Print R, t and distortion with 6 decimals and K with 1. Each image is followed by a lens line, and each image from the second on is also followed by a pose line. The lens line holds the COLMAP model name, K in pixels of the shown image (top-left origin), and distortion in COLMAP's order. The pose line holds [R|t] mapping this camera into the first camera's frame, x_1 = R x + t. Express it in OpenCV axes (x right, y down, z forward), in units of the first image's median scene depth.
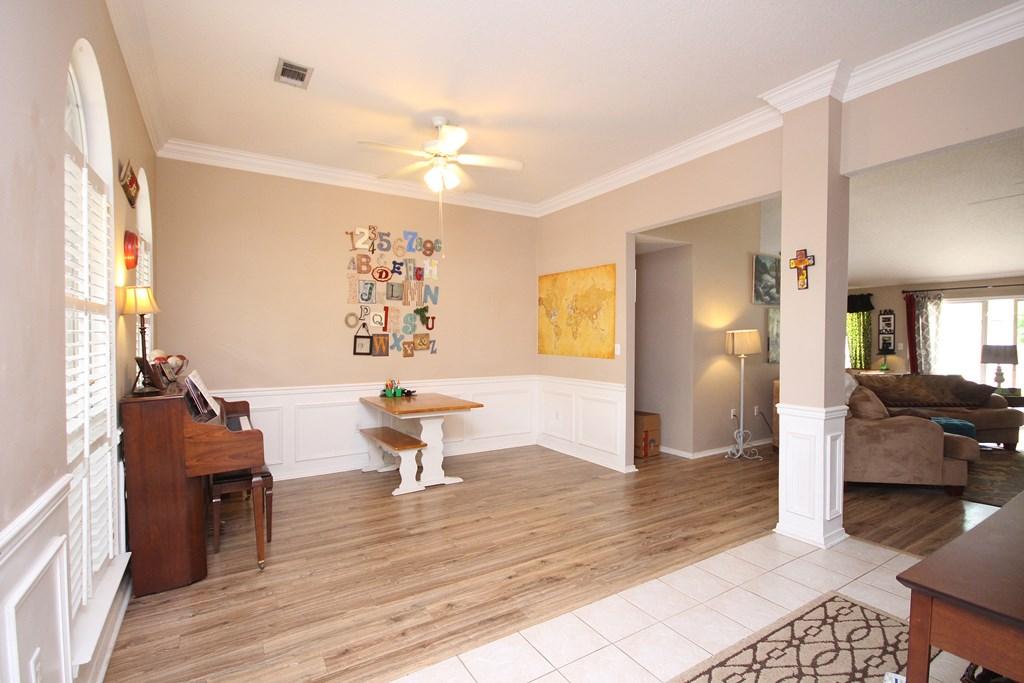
lens RADIAL K [[473.0, 0, 512.5], [0, 473.0, 342.8], [0, 0, 1]] dist [-0.007317, -0.002128]
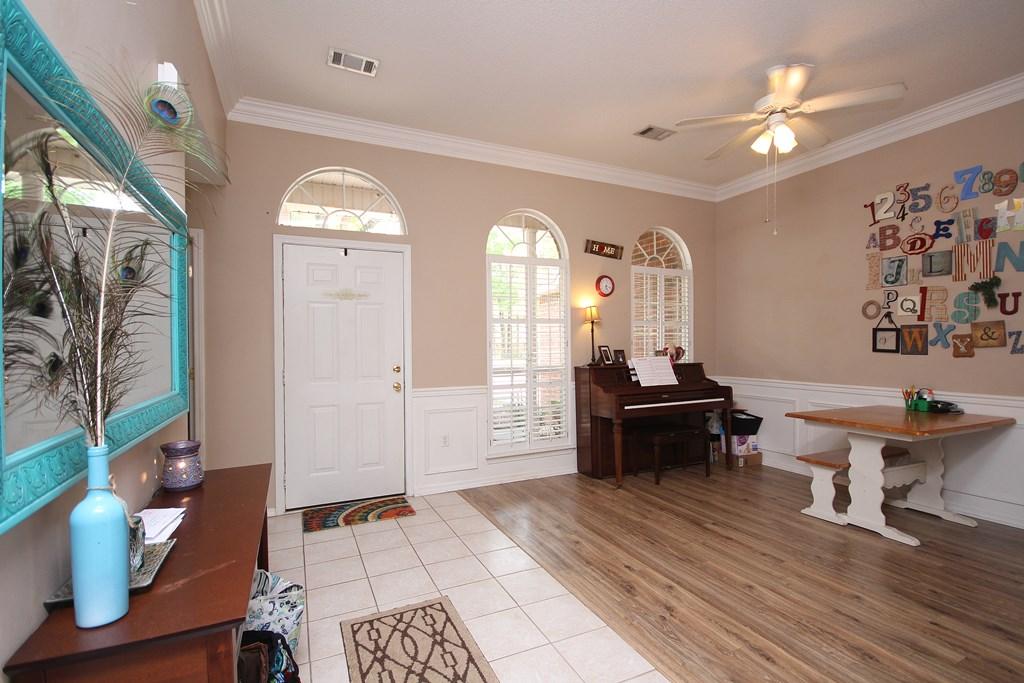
lens RADIAL K [[473.0, 0, 508.5], [0, 473.0, 342.1], [0, 0, 1]] dist [-0.007317, -0.002128]
pose [[-0.127688, -0.002246, -0.991812, 0.545878], [-0.002306, 0.999995, -0.001967, 0.011830], [0.991812, 0.002036, -0.127692, 0.467844]]
